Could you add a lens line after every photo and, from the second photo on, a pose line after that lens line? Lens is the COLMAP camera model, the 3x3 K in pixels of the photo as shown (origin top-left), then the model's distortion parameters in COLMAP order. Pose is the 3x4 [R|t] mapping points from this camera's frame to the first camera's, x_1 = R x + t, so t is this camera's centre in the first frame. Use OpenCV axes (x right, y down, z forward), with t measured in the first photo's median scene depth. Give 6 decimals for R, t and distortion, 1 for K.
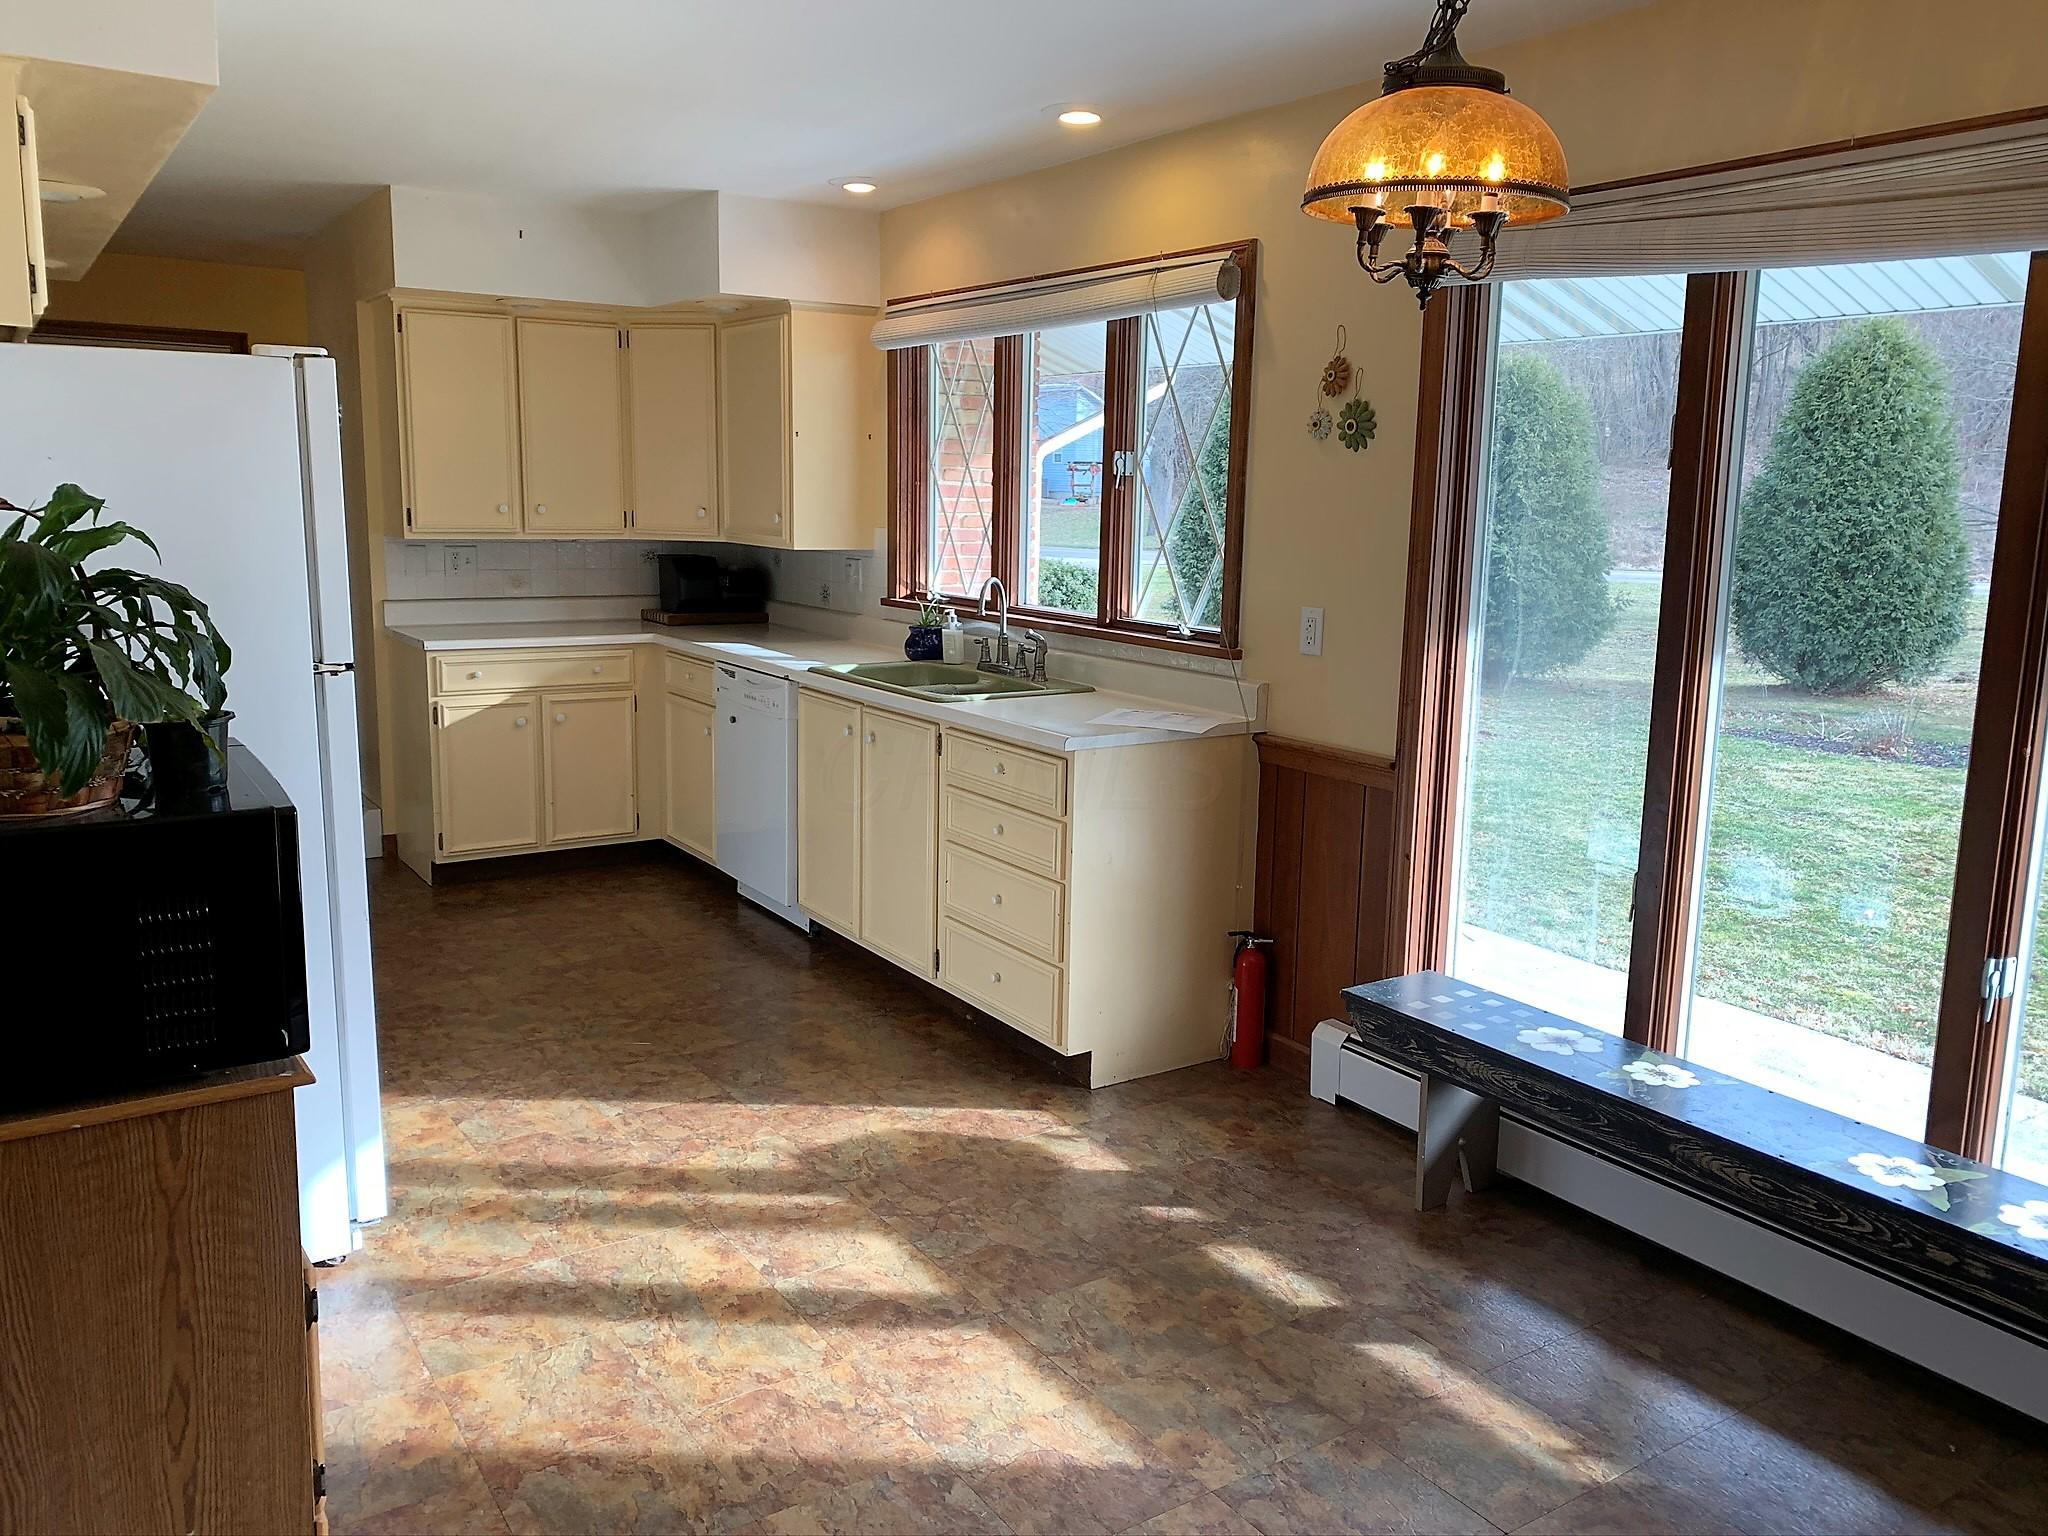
lens RADIAL K [[1558.7, 0, 1024.1], [0, 1558.7, 752.5], [0, 0, 1]] dist [0.066887, -0.083848]
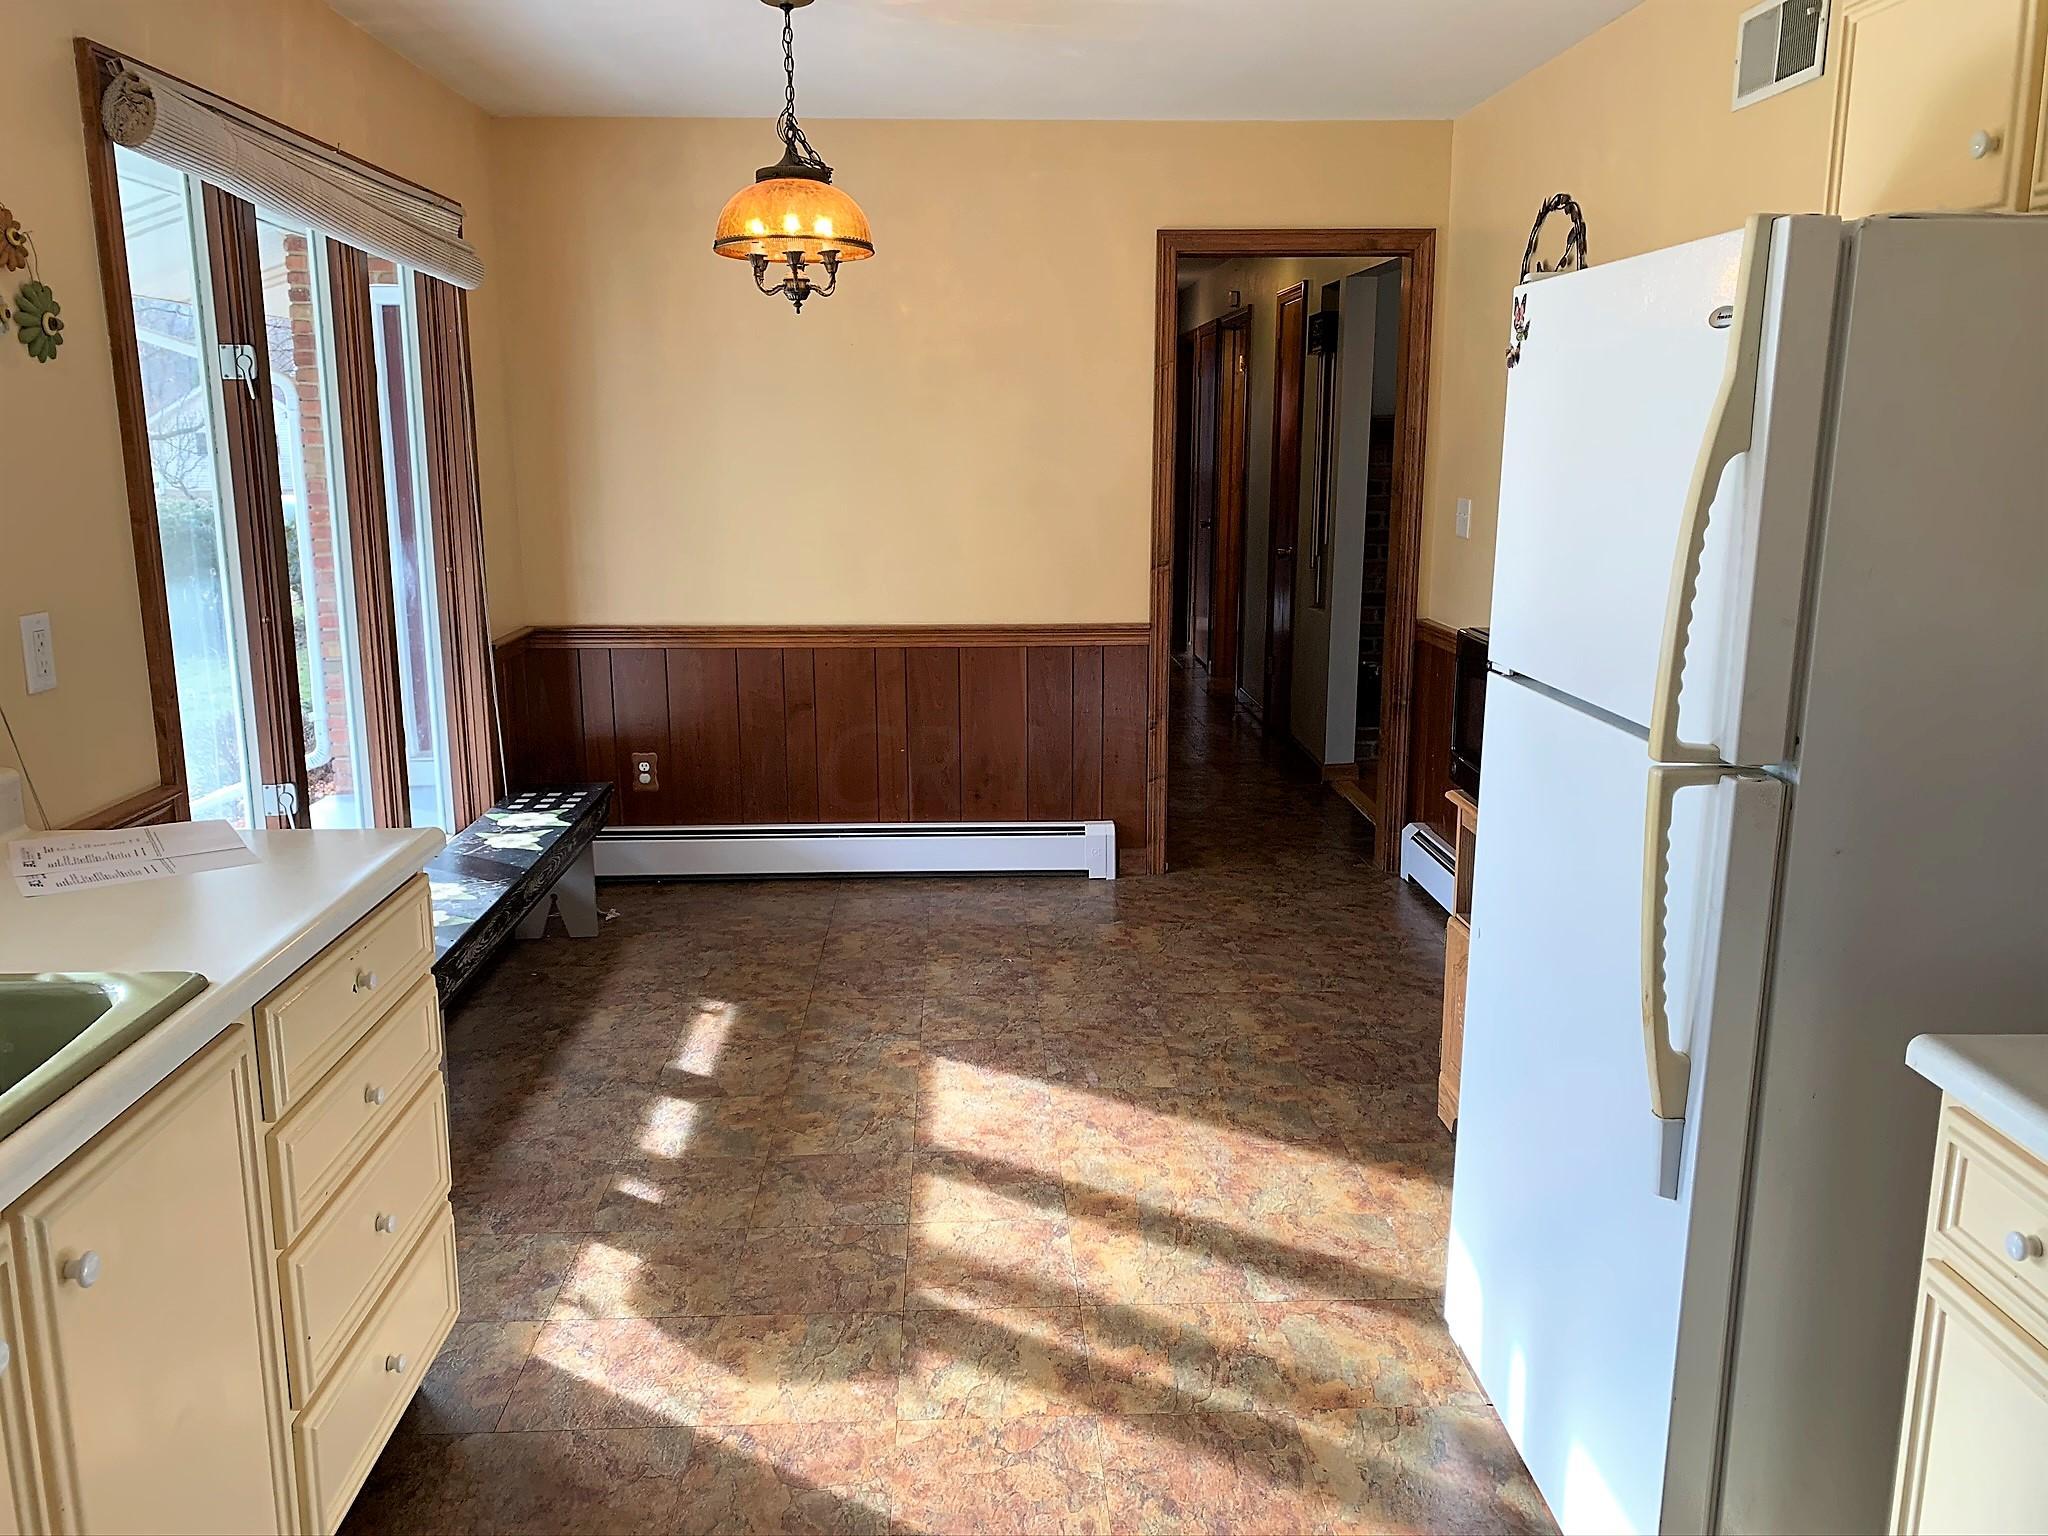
lens RADIAL K [[1558.7, 0, 1020.4], [0, 1558.7, 767.2], [0, 0, 1]] dist [0.066887, -0.083848]
pose [[-0.849971, -0.128710, 0.510866, -0.620998], [0.078052, 0.928230, 0.363725, -0.307481], [-0.521016, 0.349030, -0.778922, 1.717805]]
